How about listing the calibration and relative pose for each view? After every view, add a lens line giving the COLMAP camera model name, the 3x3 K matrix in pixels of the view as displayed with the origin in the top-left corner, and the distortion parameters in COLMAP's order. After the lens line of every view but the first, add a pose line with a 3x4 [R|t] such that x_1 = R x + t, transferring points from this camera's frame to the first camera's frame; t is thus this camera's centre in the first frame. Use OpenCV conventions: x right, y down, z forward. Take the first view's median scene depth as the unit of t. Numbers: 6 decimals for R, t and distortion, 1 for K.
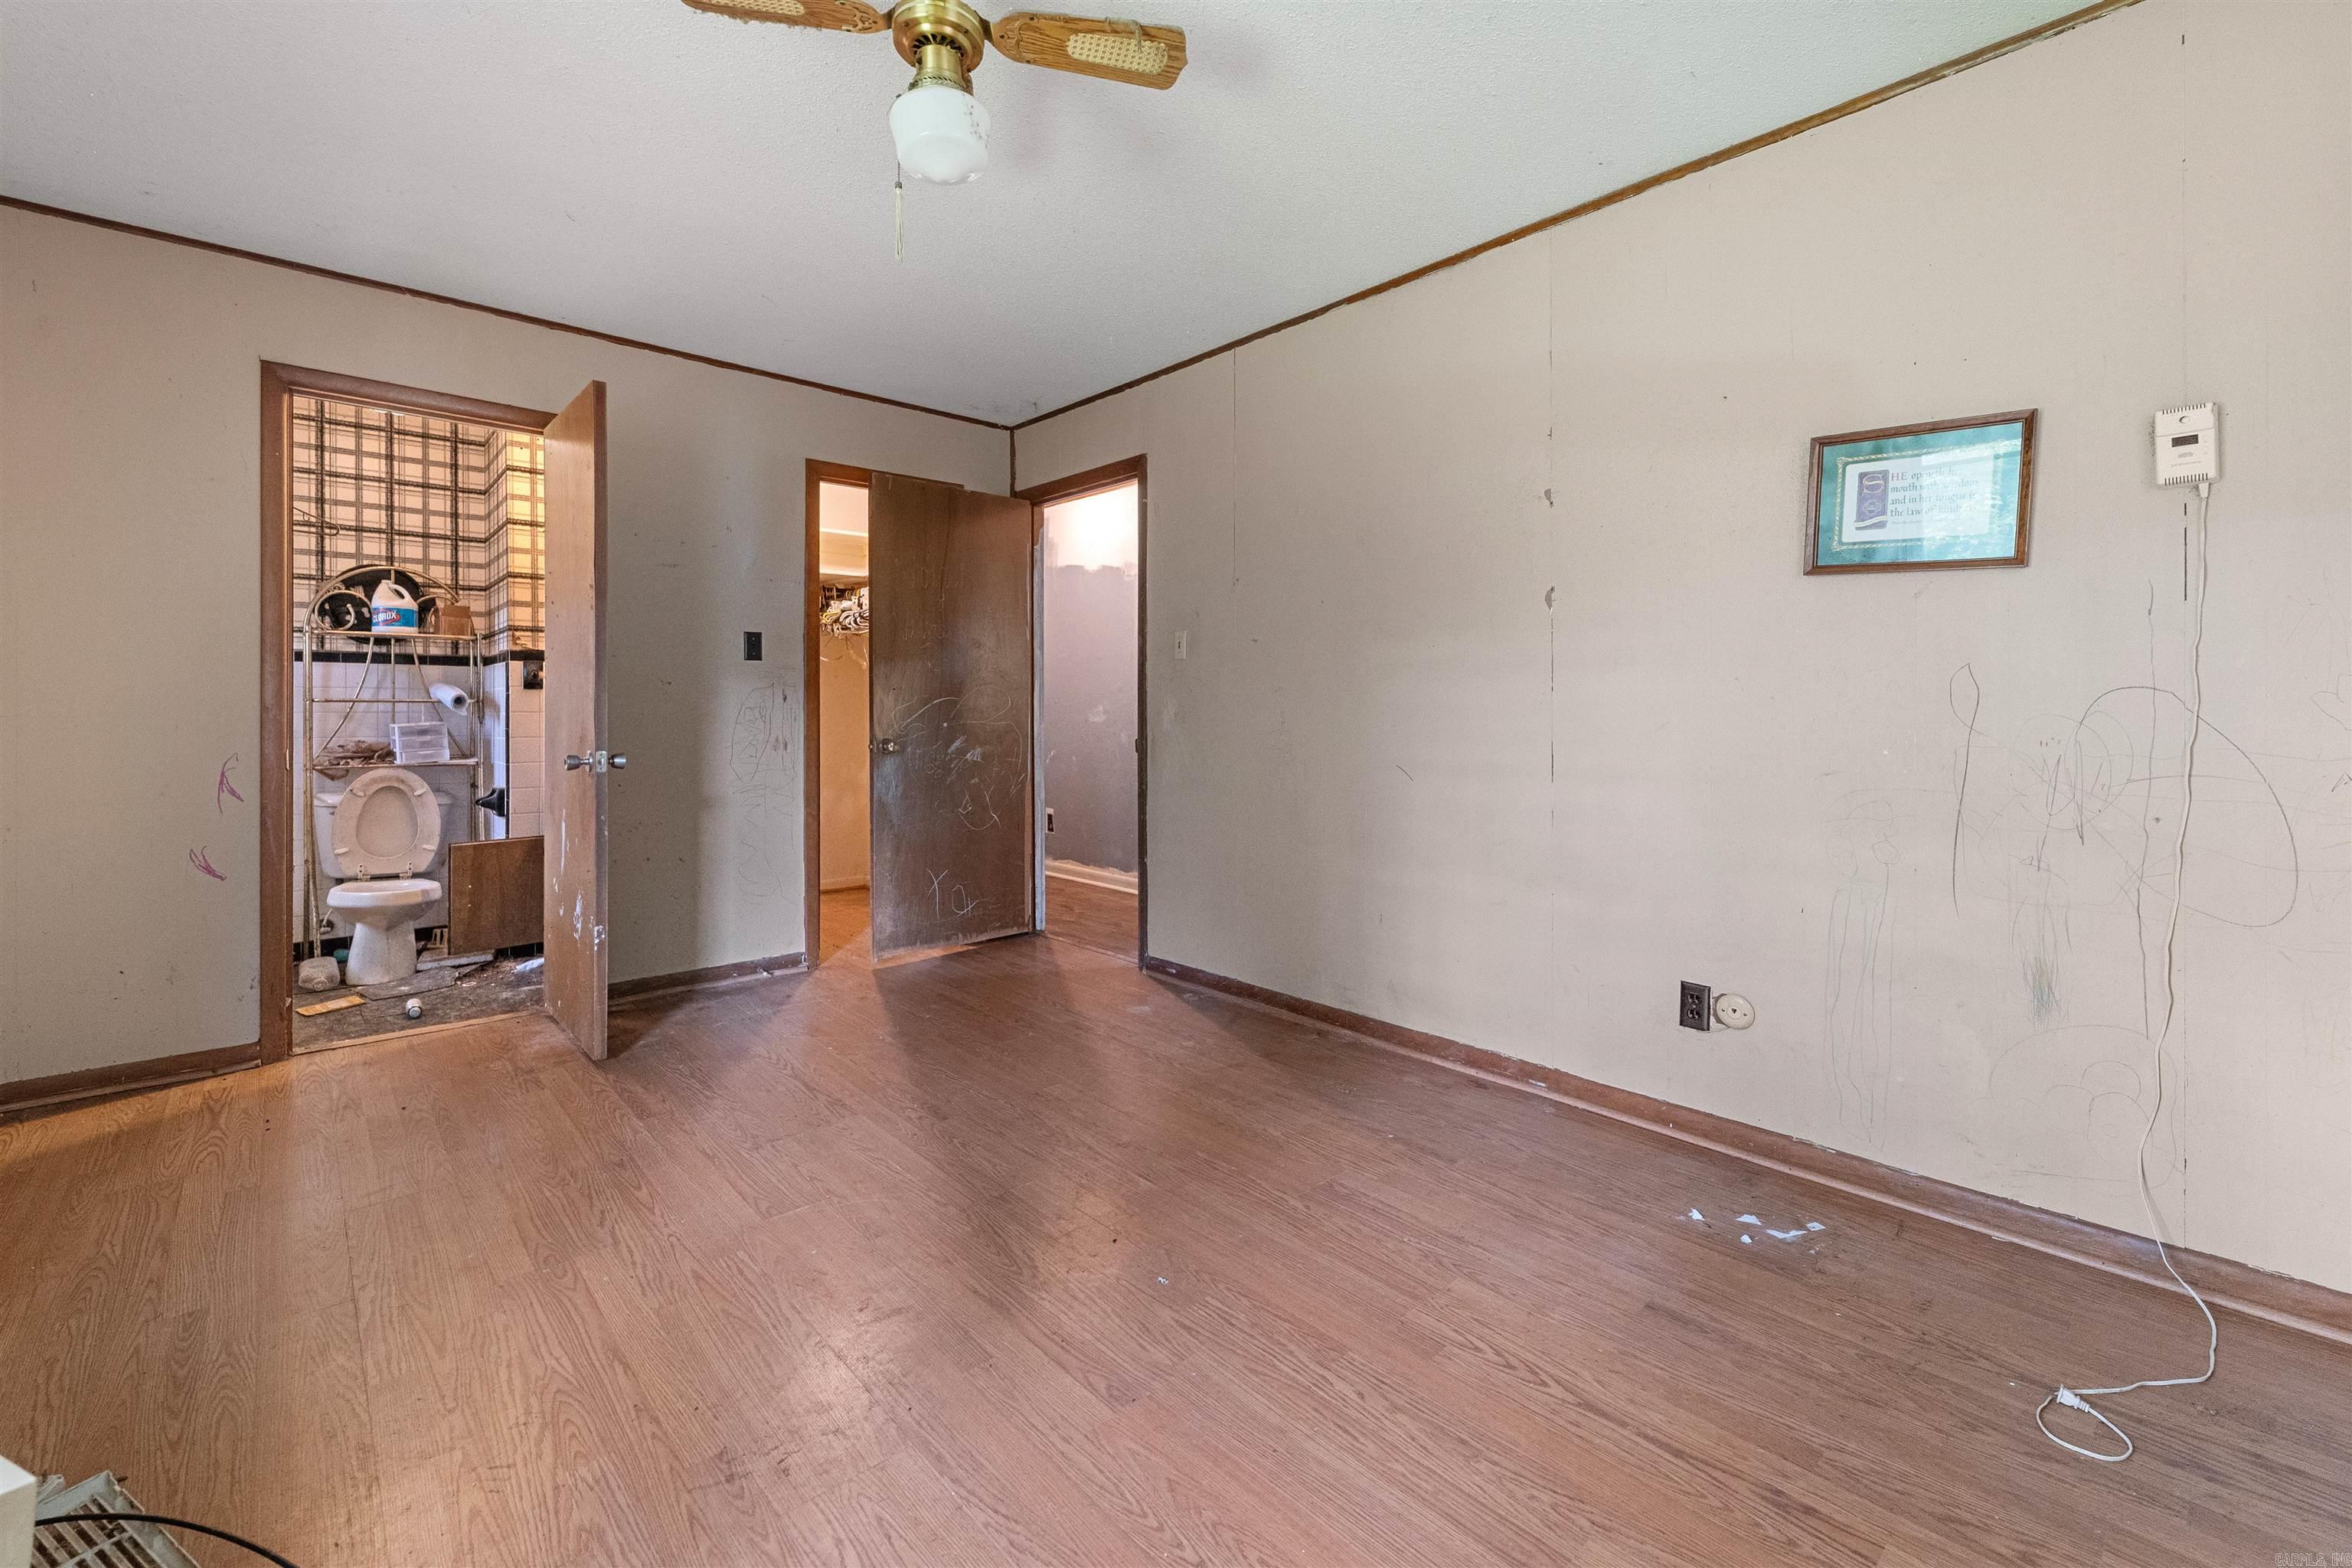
lens RADIAL K [[972.9, 0, 1170.9], [0, 972.9, 743.8], [0, 0, 1]] dist [0.006301, -0.003952]
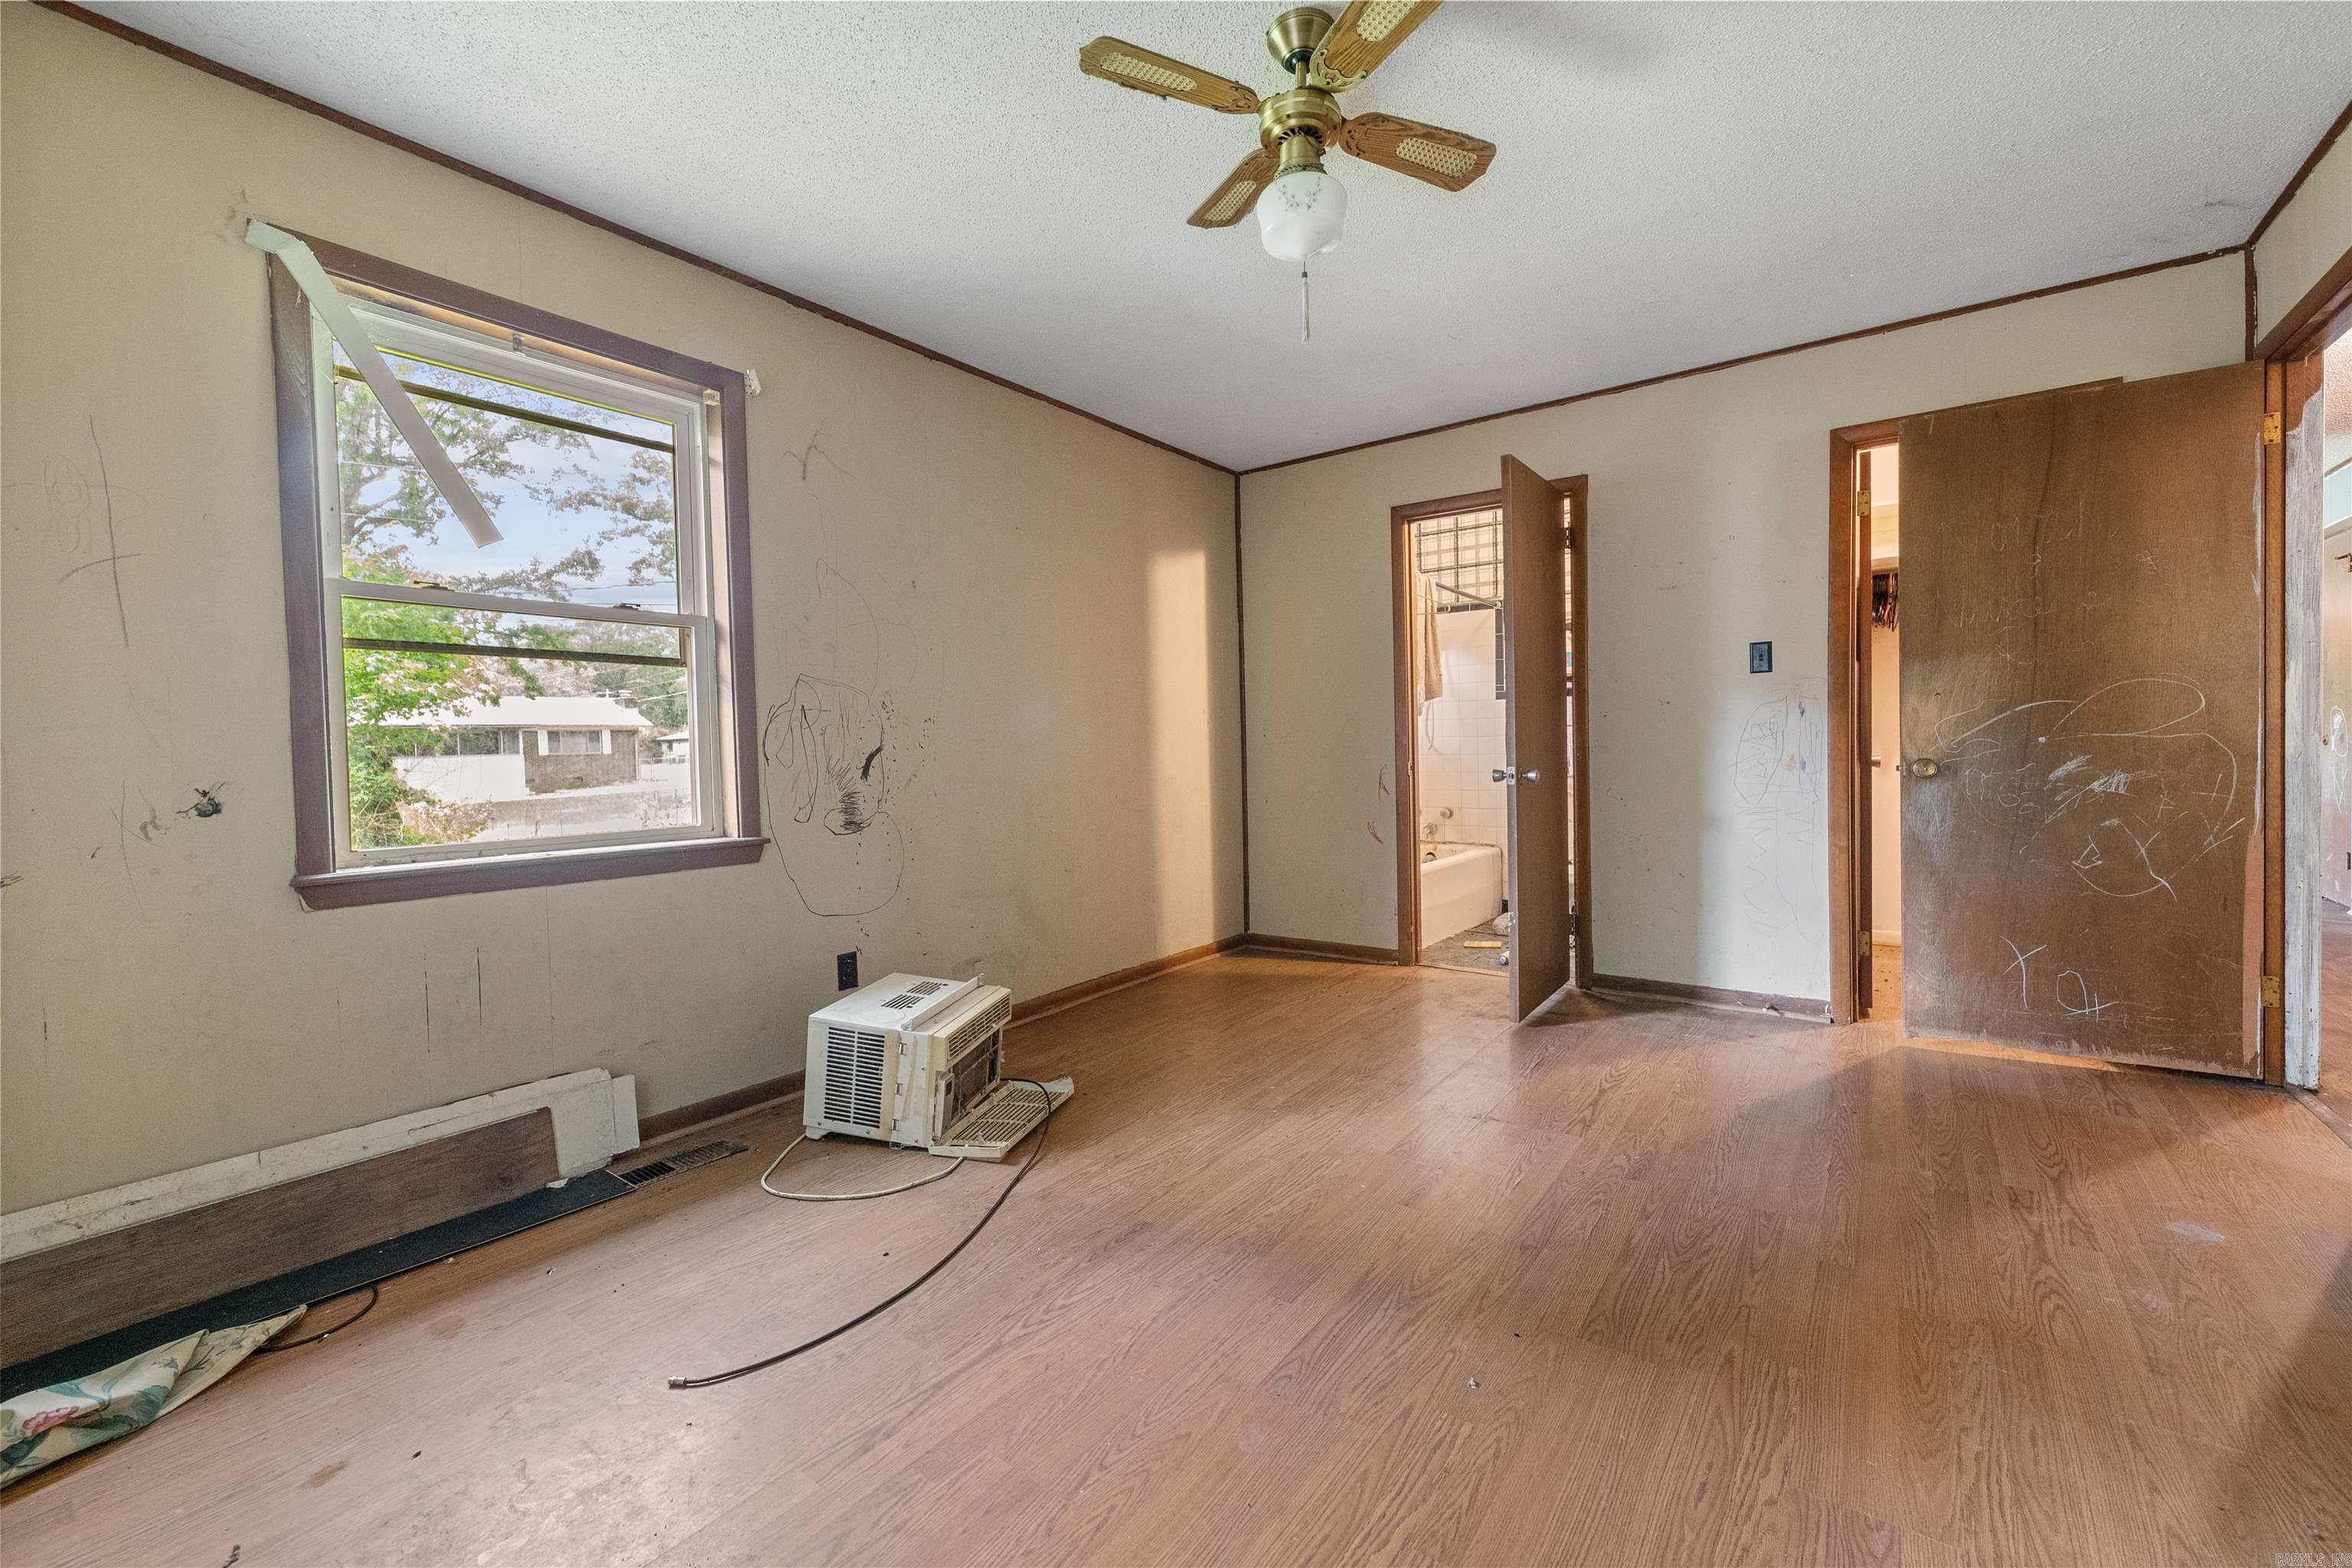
lens RADIAL K [[948.4, 0, 1172.9], [0, 948.4, 806.6], [0, 0, 1]] dist [0.000276, -0.004192]
pose [[0.190752, 0.059702, -0.979821, 0.335357], [-0.008949, 0.998213, 0.059080, -0.005960], [0.981598, -0.002501, 0.190945, 0.260275]]
